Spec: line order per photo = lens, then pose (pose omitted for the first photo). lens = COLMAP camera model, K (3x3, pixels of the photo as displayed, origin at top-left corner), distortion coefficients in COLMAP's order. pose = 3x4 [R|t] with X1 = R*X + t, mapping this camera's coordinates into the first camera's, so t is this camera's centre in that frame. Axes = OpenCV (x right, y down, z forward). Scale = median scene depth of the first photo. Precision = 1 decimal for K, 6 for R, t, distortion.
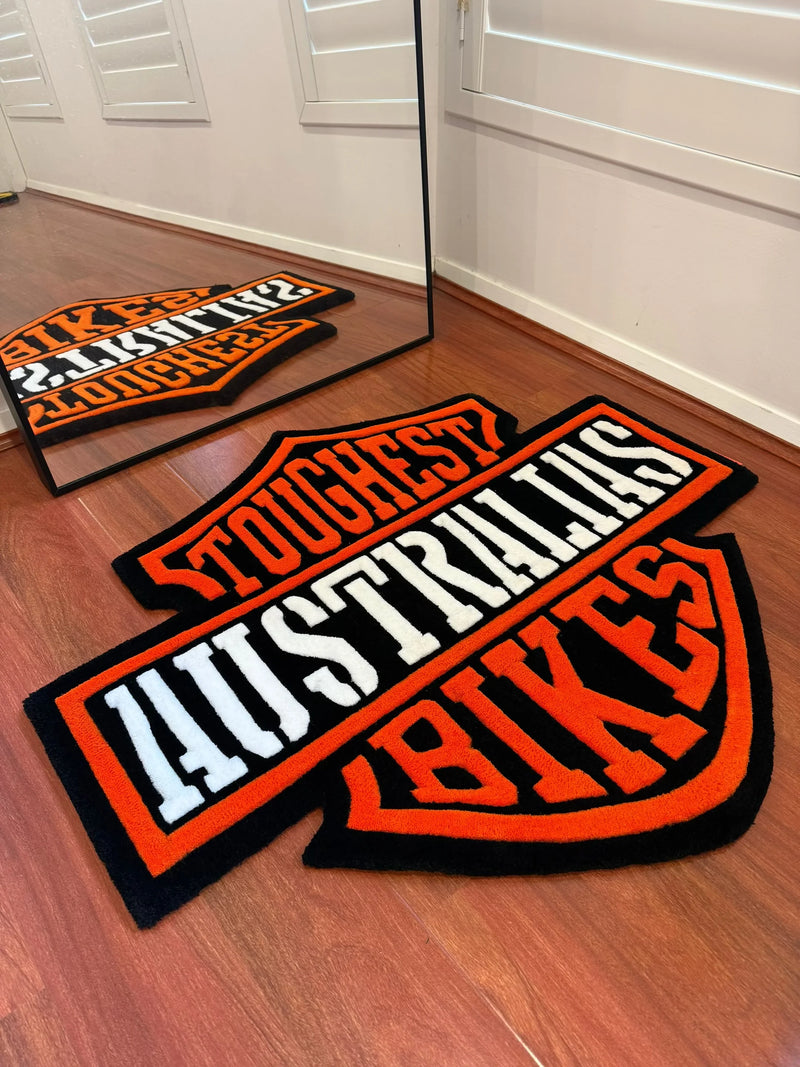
lens RADIAL K [[769.0, 0, 395.3], [0, 769.0, 537.5], [0, 0, 1]] dist [0.004867, -0.013927]
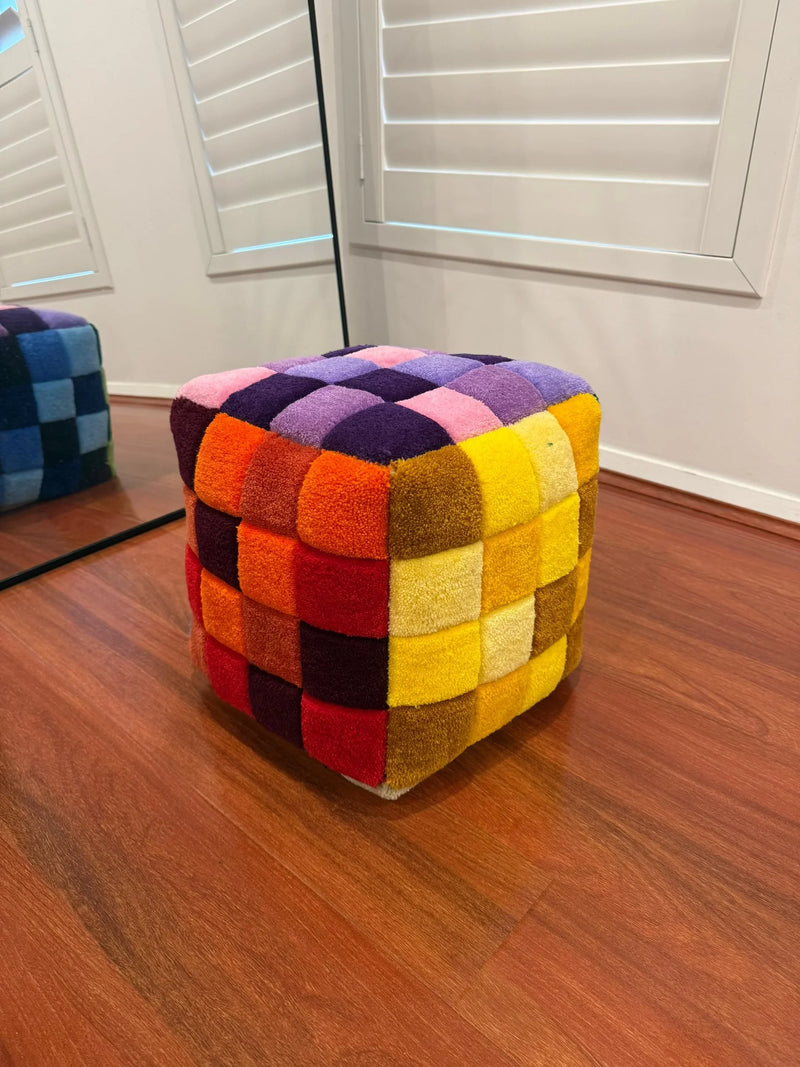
lens RADIAL K [[769.0, 0, 404.0], [0, 769.0, 547.0], [0, 0, 1]] dist [0.004867, -0.013927]
pose [[0.987077, -0.068576, 0.144833, -0.050362], [0.100810, 0.968292, -0.228578, 0.116566], [-0.124566, 0.240225, 0.962692, 0.069890]]
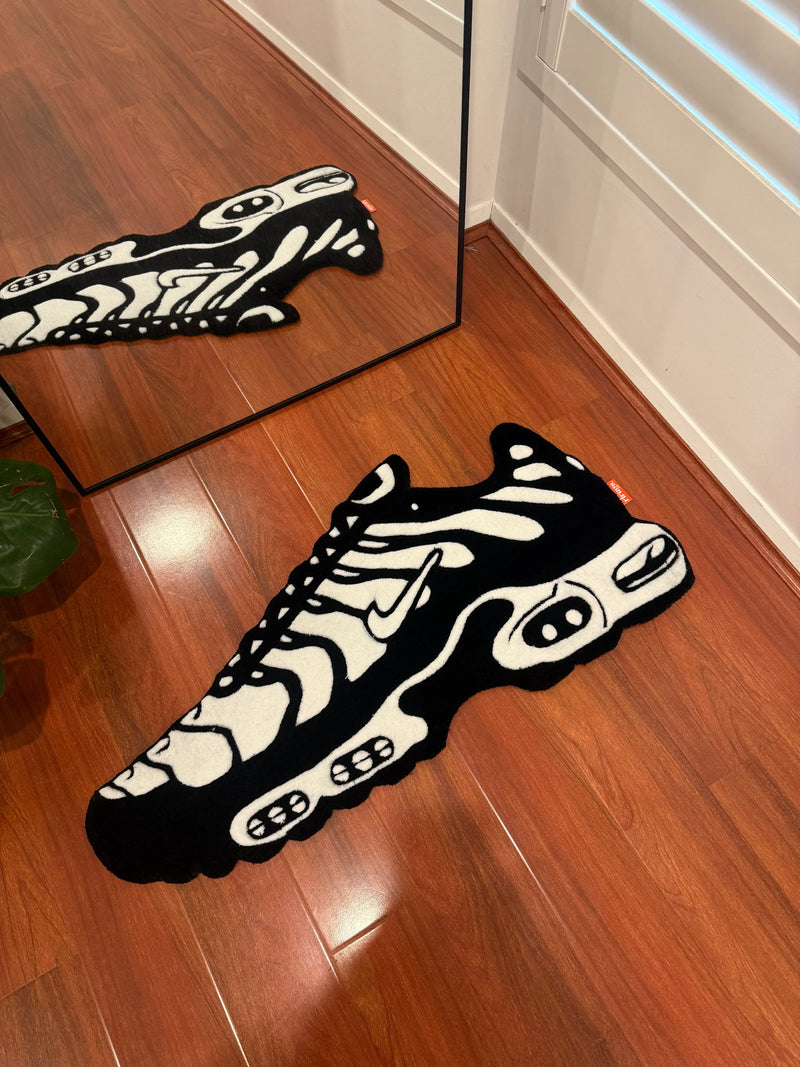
lens RADIAL K [[769.0, 0, 396.7], [0, 769.0, 534.5], [0, 0, 1]] dist [0.004867, -0.013927]
pose [[0.986541, 0.152277, -0.059561, 0.067808], [-0.119172, 0.919031, 0.375738, -0.421300], [0.111955, -0.363584, 0.924810, -0.019516]]
